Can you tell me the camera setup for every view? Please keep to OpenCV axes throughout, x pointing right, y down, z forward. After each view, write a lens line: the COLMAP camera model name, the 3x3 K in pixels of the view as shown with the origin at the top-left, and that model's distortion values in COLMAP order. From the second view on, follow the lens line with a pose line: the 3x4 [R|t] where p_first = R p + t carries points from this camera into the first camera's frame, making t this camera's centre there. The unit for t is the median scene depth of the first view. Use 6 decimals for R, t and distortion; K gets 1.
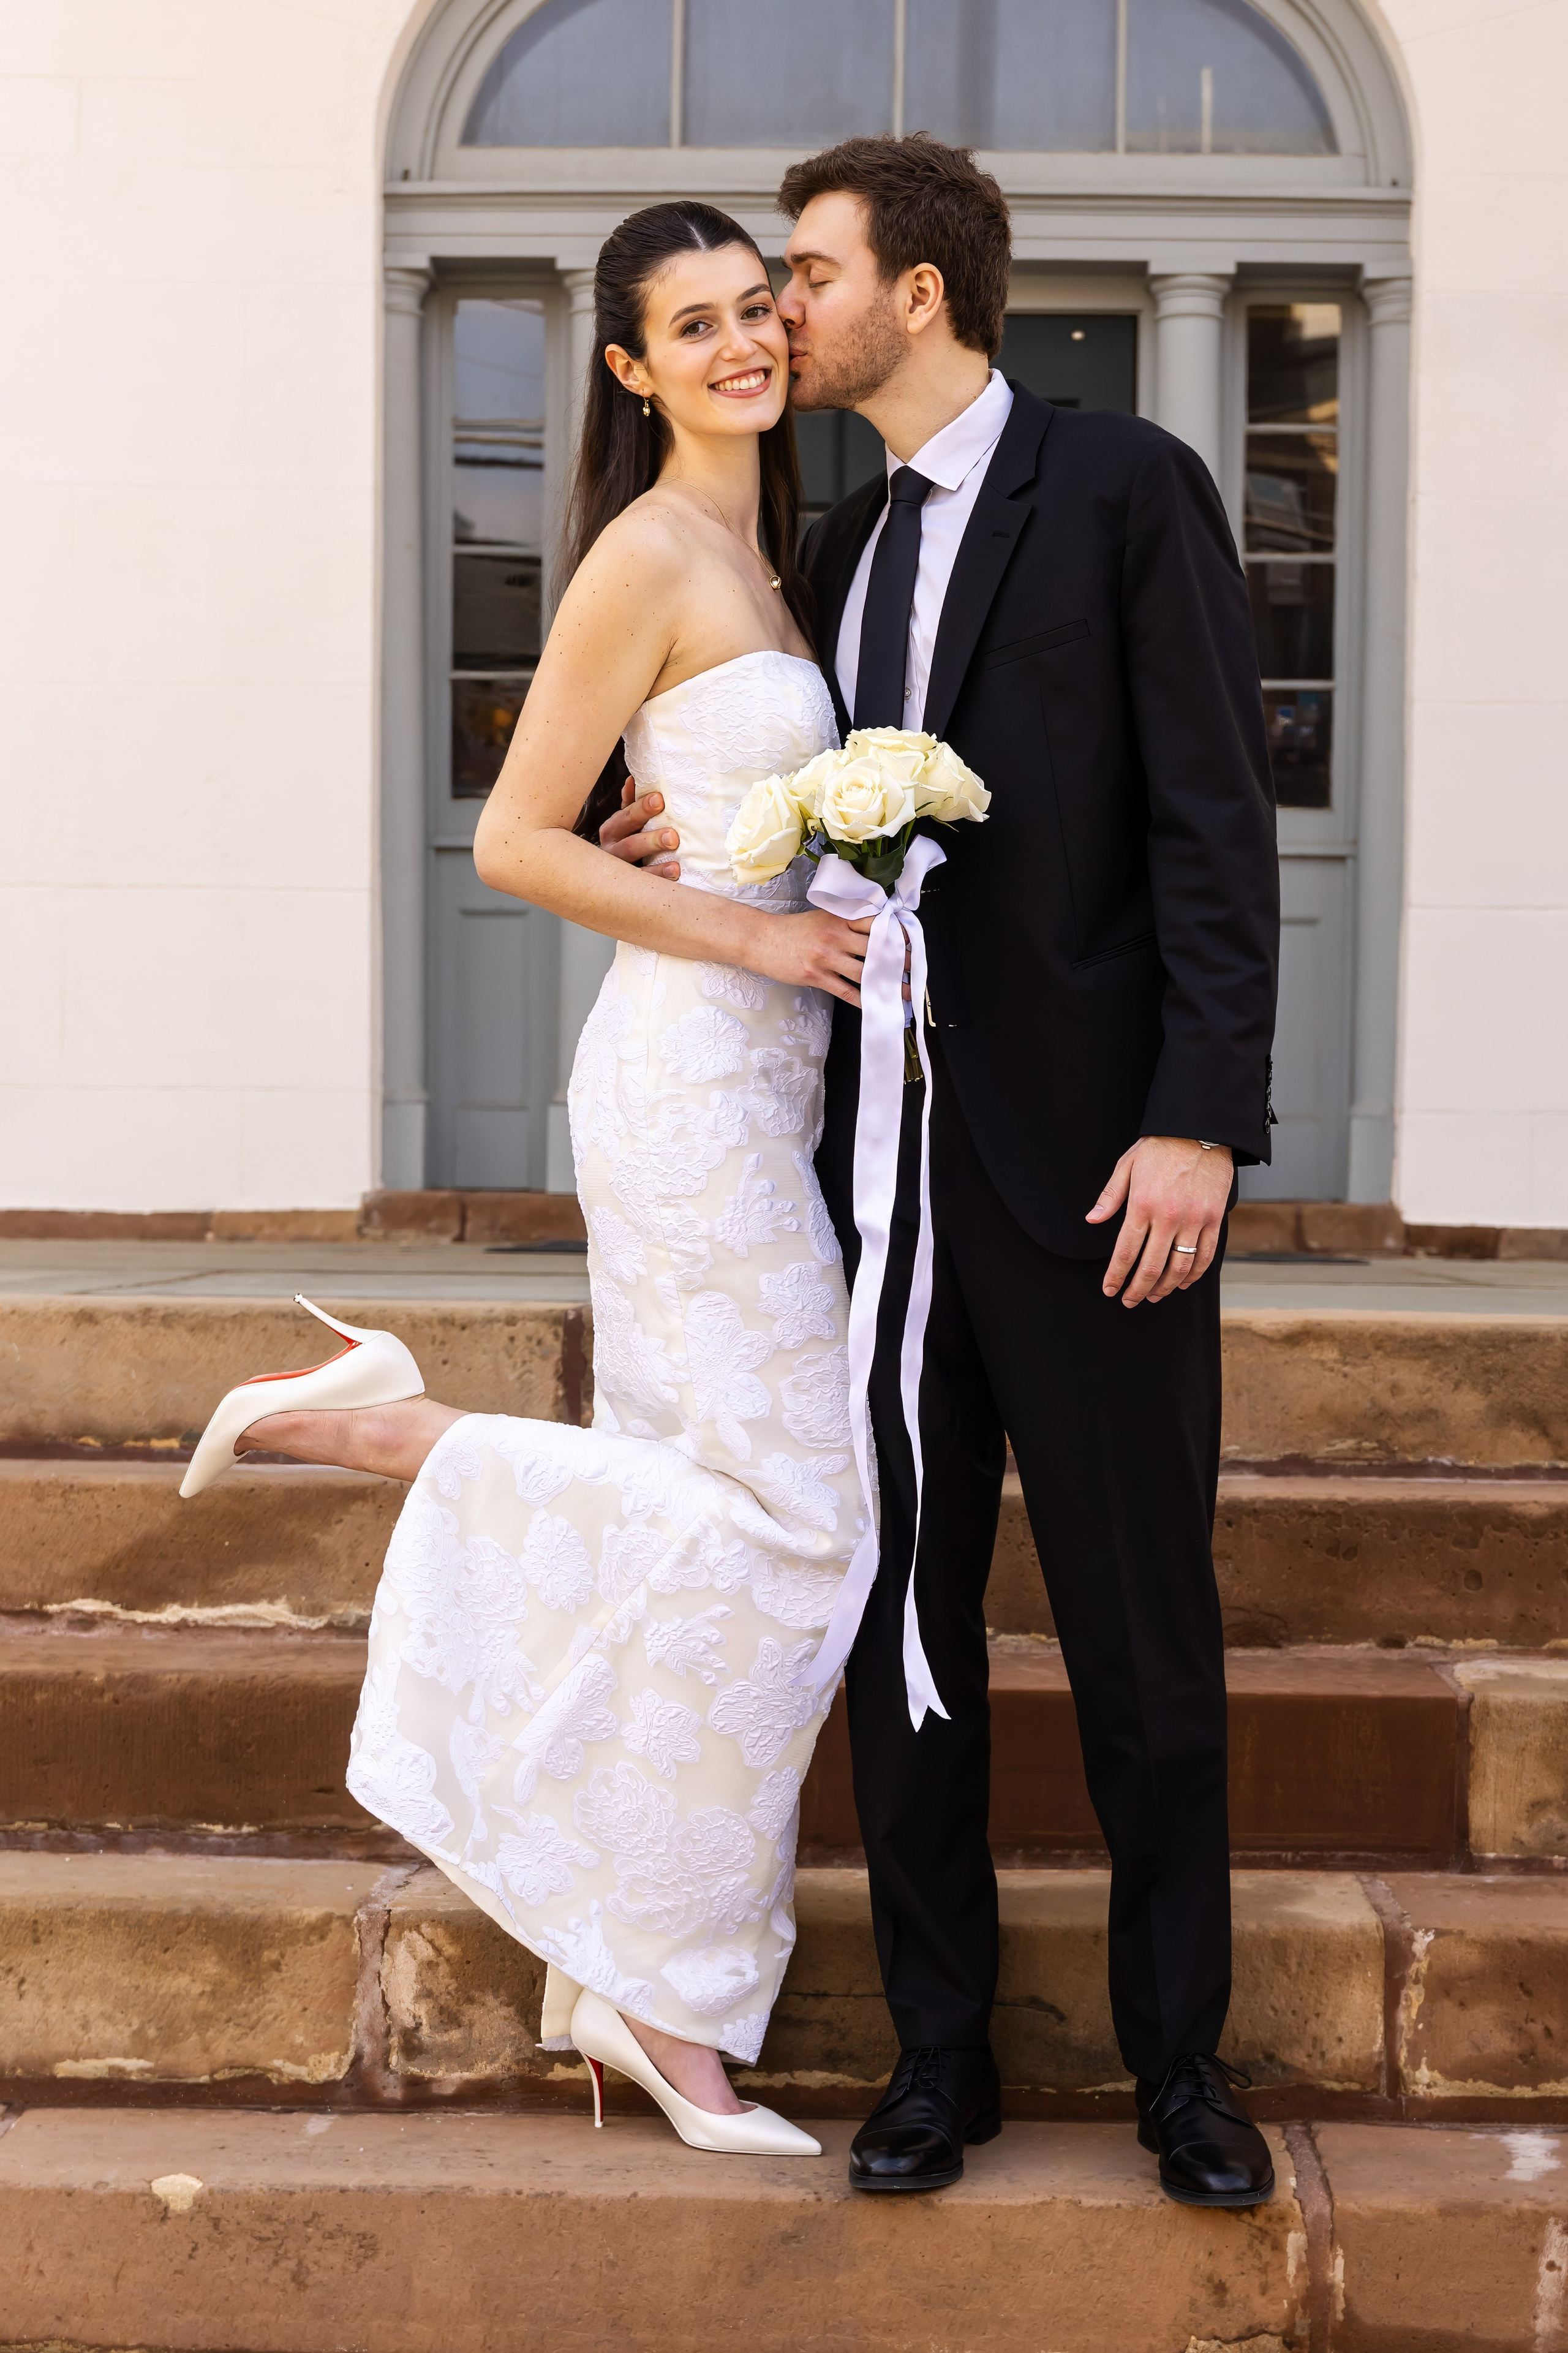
lens RADIAL K [[4296.6, 0, 805.5], [0, 4296.6, 1077.0], [0, 0, 1]] dist [0.002600, 0.000000]
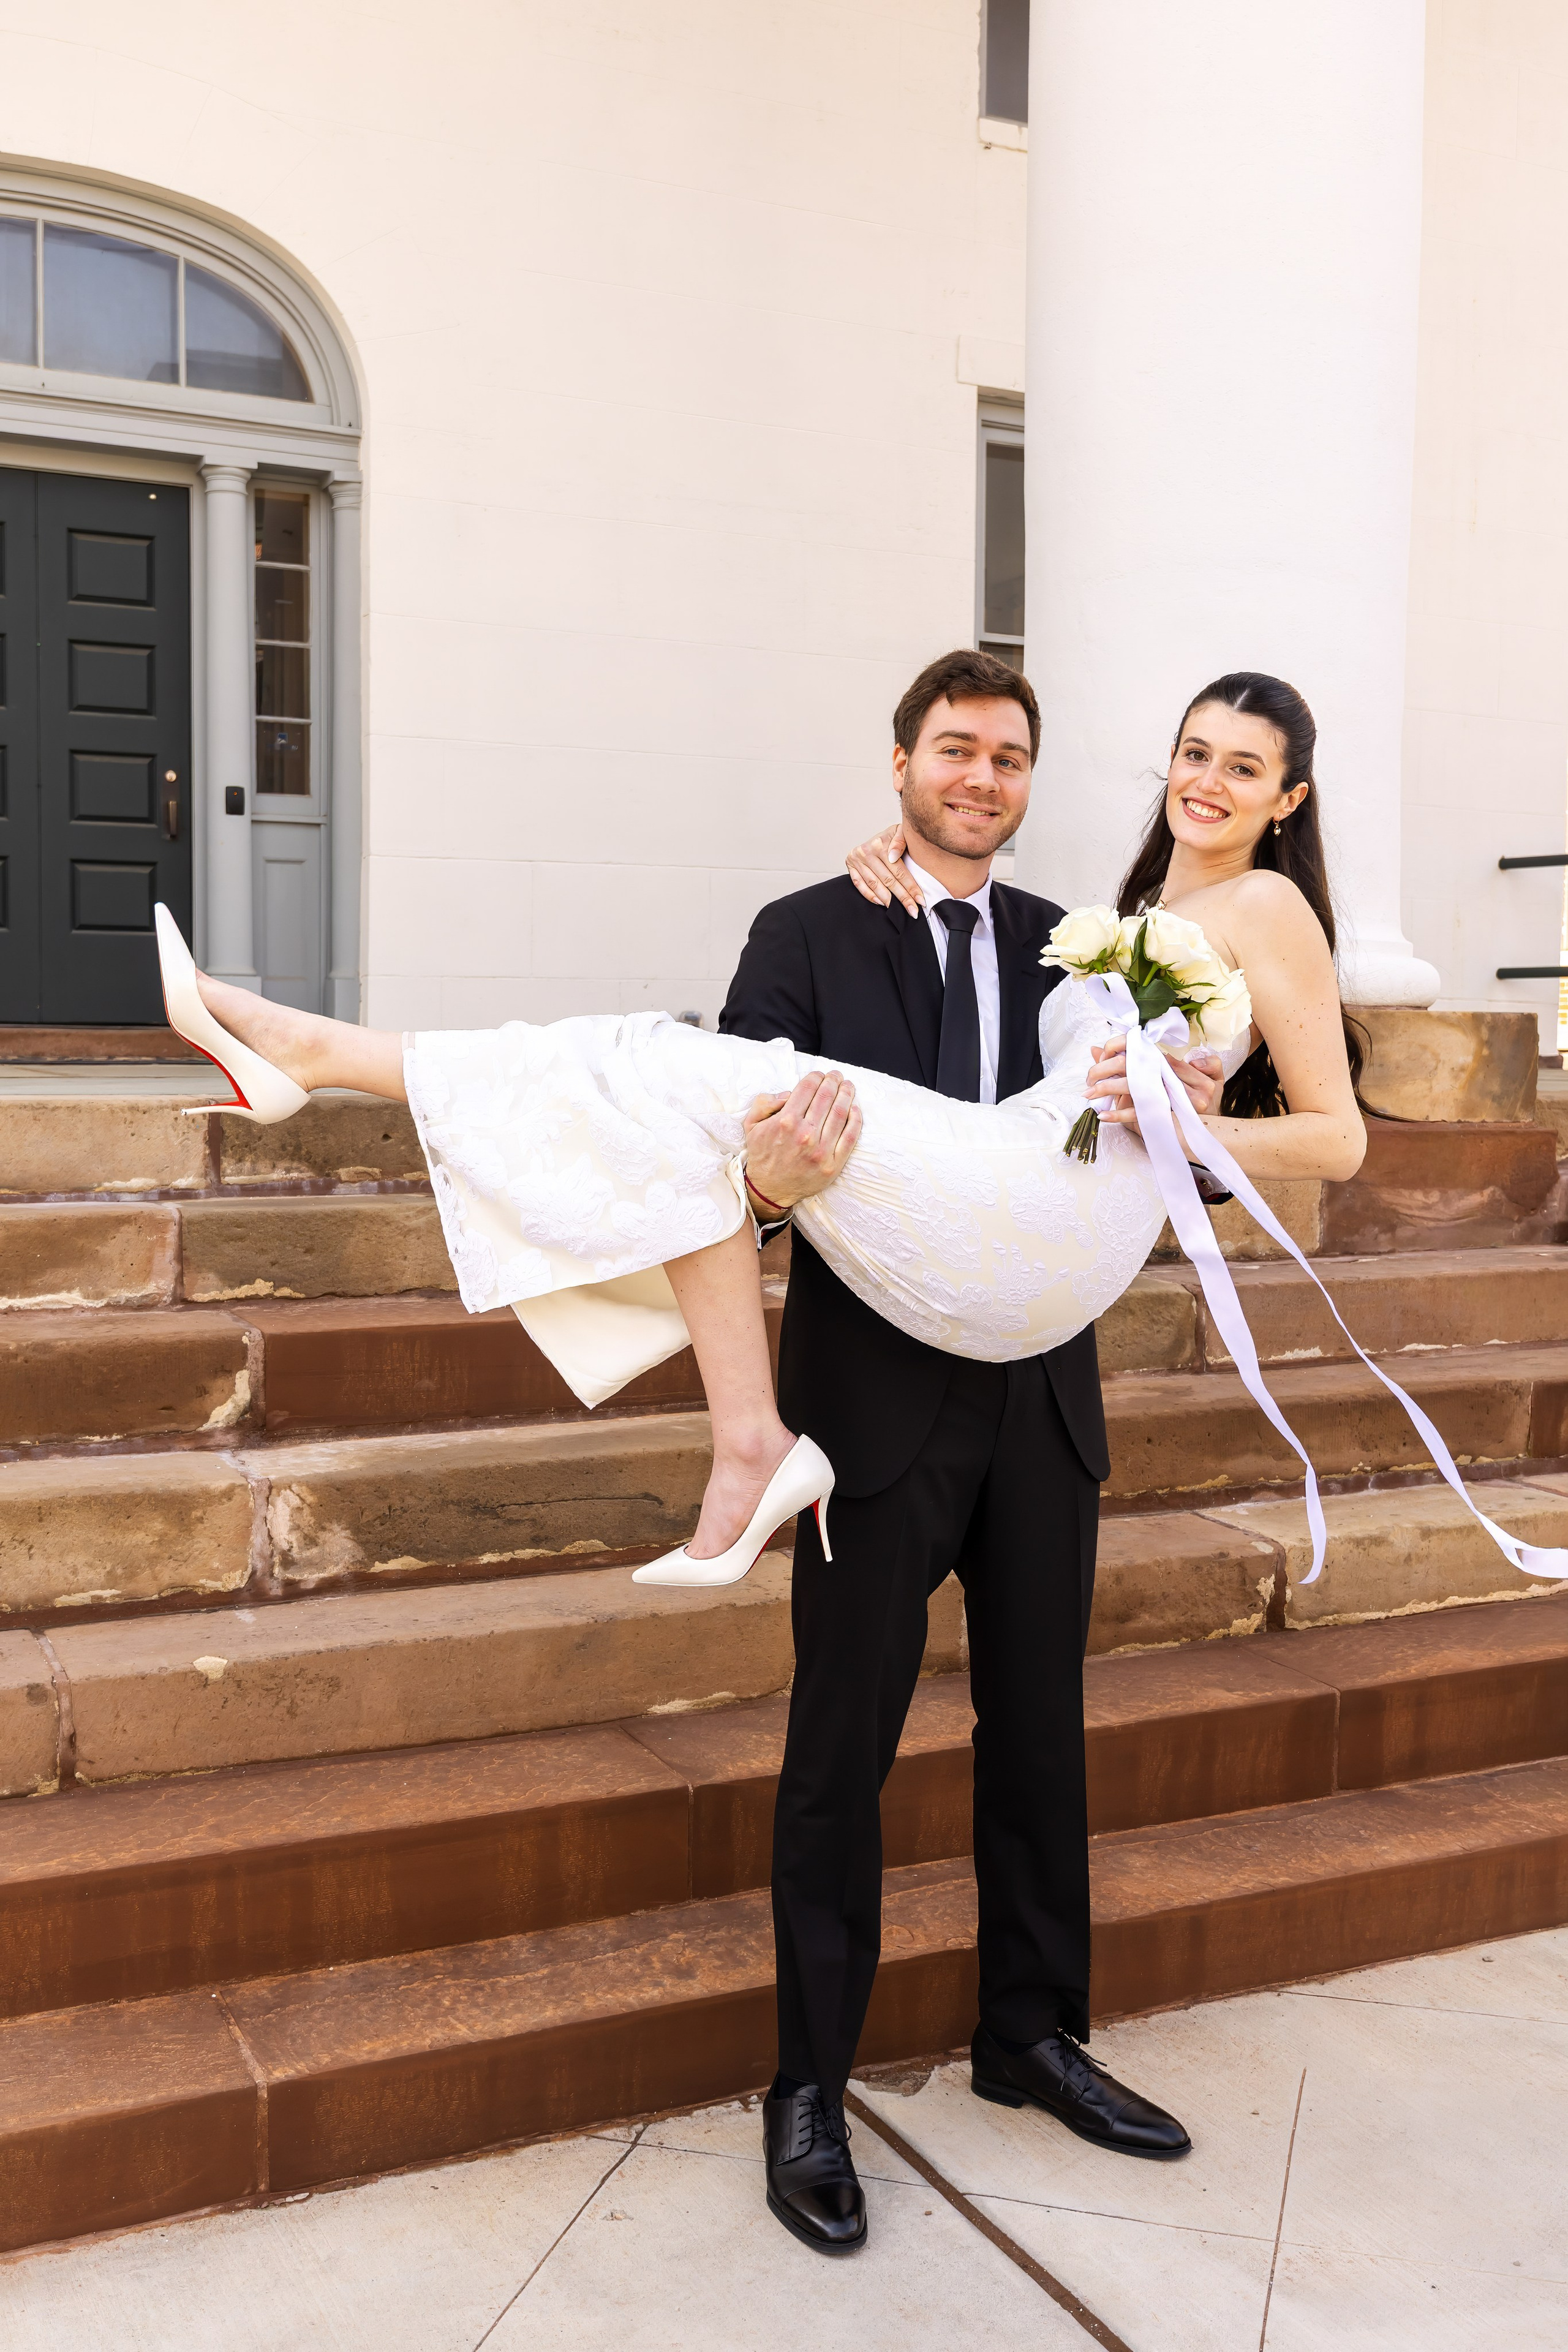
lens RADIAL K [[2454.1, 0, 738.6], [0, 2454.1, 1100.7], [0, 0, 1]] dist [0.024669, 0.000000]
pose [[0.878202, -0.019226, 0.477904, -0.368551], [-0.009165, 0.998332, 0.057003, 0.001011], [-0.478203, -0.054440, 0.876560, 0.124815]]
